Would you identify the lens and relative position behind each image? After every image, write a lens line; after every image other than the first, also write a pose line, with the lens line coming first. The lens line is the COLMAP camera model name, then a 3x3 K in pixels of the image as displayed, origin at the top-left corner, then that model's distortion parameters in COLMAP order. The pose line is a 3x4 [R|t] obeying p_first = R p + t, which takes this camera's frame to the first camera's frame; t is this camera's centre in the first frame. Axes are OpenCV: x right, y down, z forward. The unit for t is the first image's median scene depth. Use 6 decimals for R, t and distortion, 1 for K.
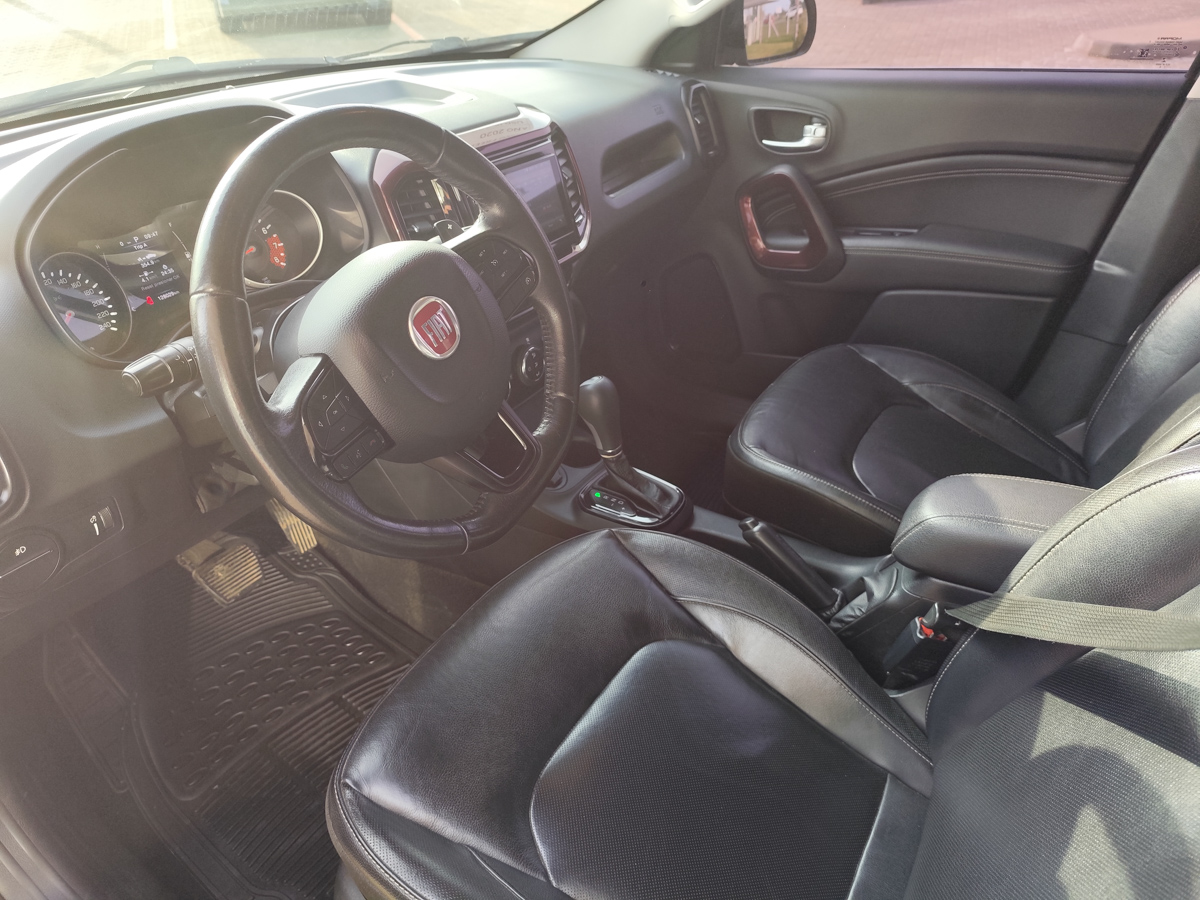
lens RADIAL K [[862.3, 0, 618.0], [0, 862.3, 454.3], [0, 0, 1]] dist [0.015270, -0.027762]
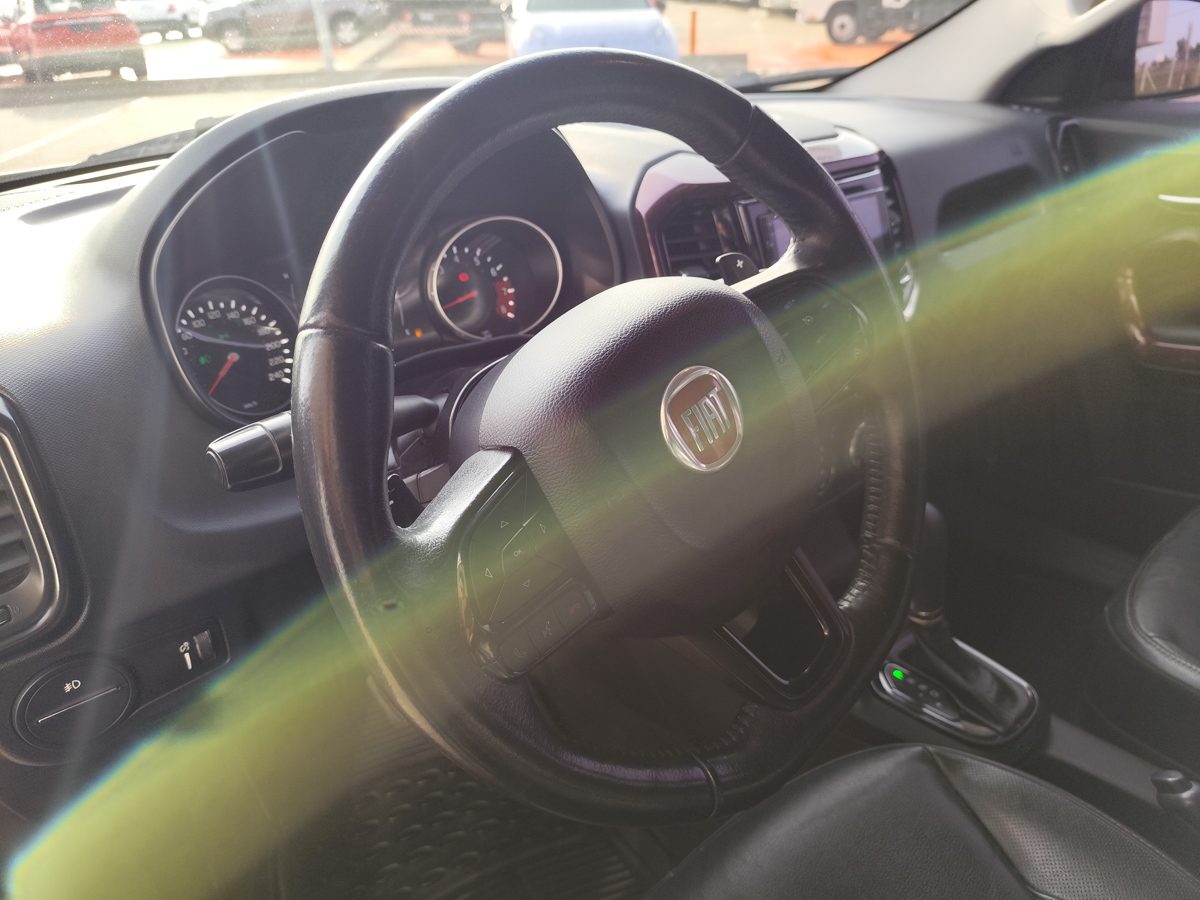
lens RADIAL K [[862.3, 0, 599.4], [0, 862.3, 444.6], [0, 0, 1]] dist [0.015270, -0.027762]
pose [[0.951807, 0.096732, -0.291043, -0.079993], [-0.126453, 0.988319, -0.085061, -0.052883], [0.279415, 0.117765, 0.952921, 0.317677]]
